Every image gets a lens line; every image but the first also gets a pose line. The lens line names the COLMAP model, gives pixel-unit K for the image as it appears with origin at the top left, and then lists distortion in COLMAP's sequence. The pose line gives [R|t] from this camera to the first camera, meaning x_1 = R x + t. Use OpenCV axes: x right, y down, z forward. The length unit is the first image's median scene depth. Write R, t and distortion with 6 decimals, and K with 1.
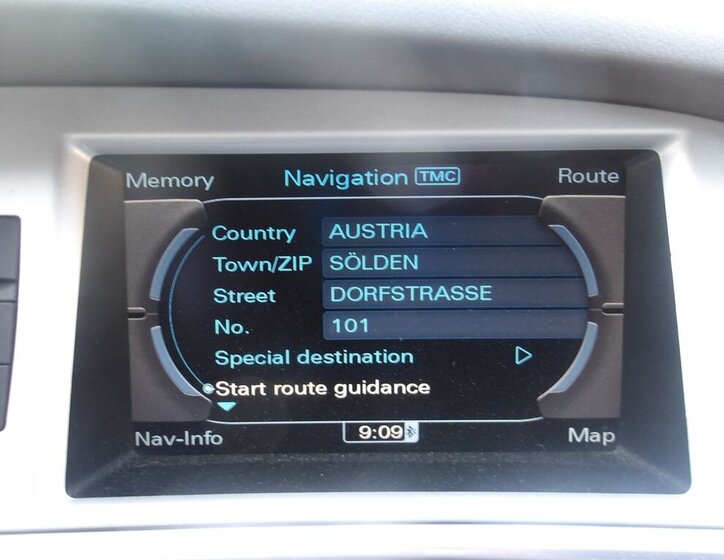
lens RADIAL K [[638.6, 0, 362.0], [0, 638.6, 280.0], [0, 0, 1]] dist [0.010688, 0.024940]
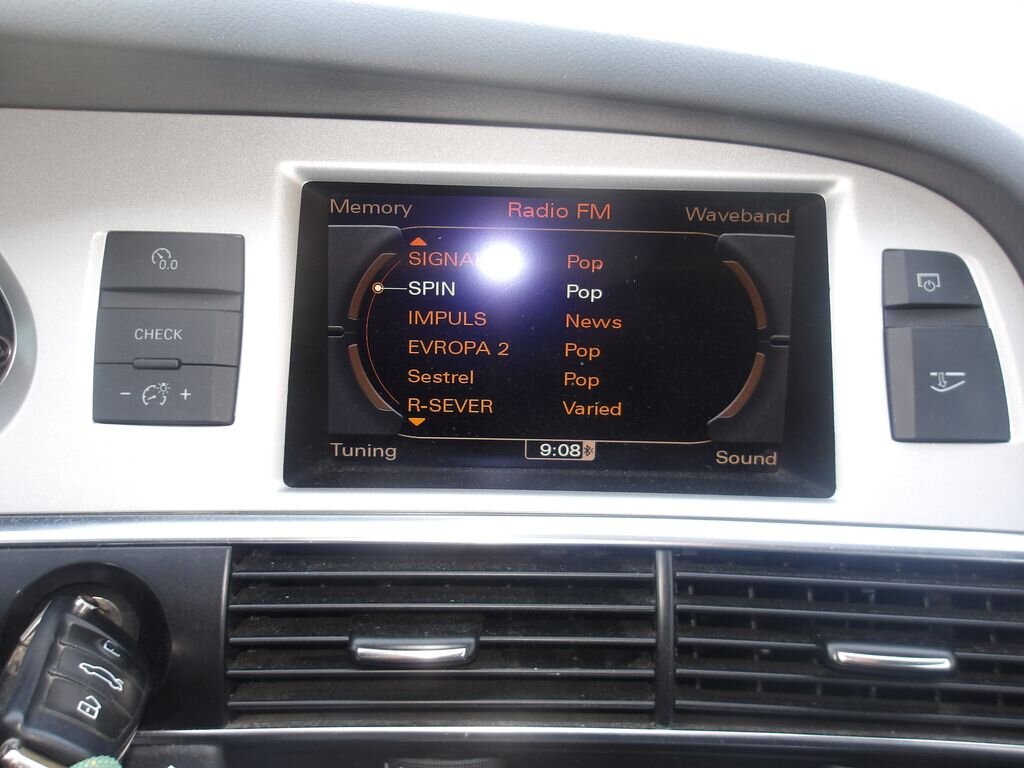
lens RADIAL K [[868.2, 0, 509.1], [0, 868.2, 381.8], [0, 0, 1]] dist [0.009807, 0.029422]
pose [[0.999404, 0.030277, 0.016566, -0.084679], [-0.030726, 0.999149, 0.027521, 0.087110], [-0.015718, -0.028014, 0.999484, -0.453886]]
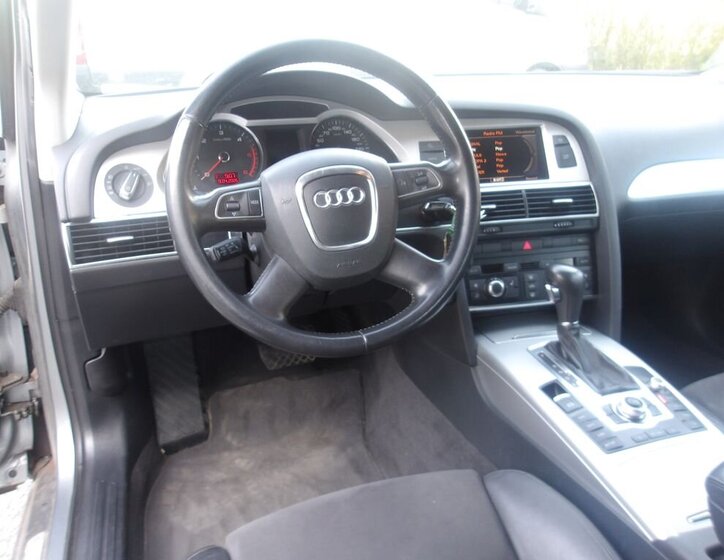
lens RADIAL K [[638.6, 0, 362.0], [0, 638.6, 280.0], [0, 0, 1]] dist [0.010688, 0.024940]
pose [[0.980988, -0.073308, 0.179690, -2.172561], [0.076233, 0.997046, -0.009418, 1.066518], [-0.178469, 0.022937, 0.983678, -4.191862]]
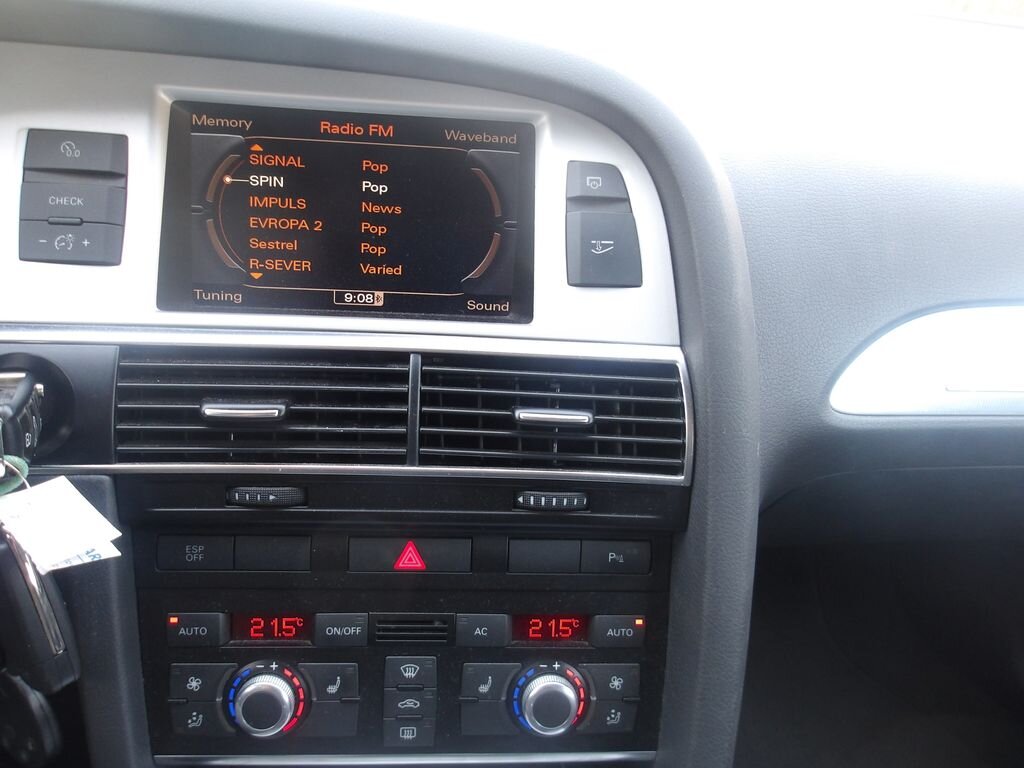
lens RADIAL K [[868.2, 0, 509.1], [0, 868.2, 381.8], [0, 0, 1]] dist [0.009807, 0.029422]
pose [[0.993505, 0.038616, 0.107031, 0.175115], [-0.044872, 0.997384, 0.056667, 0.307451], [-0.104563, -0.061102, 0.992639, -1.140381]]
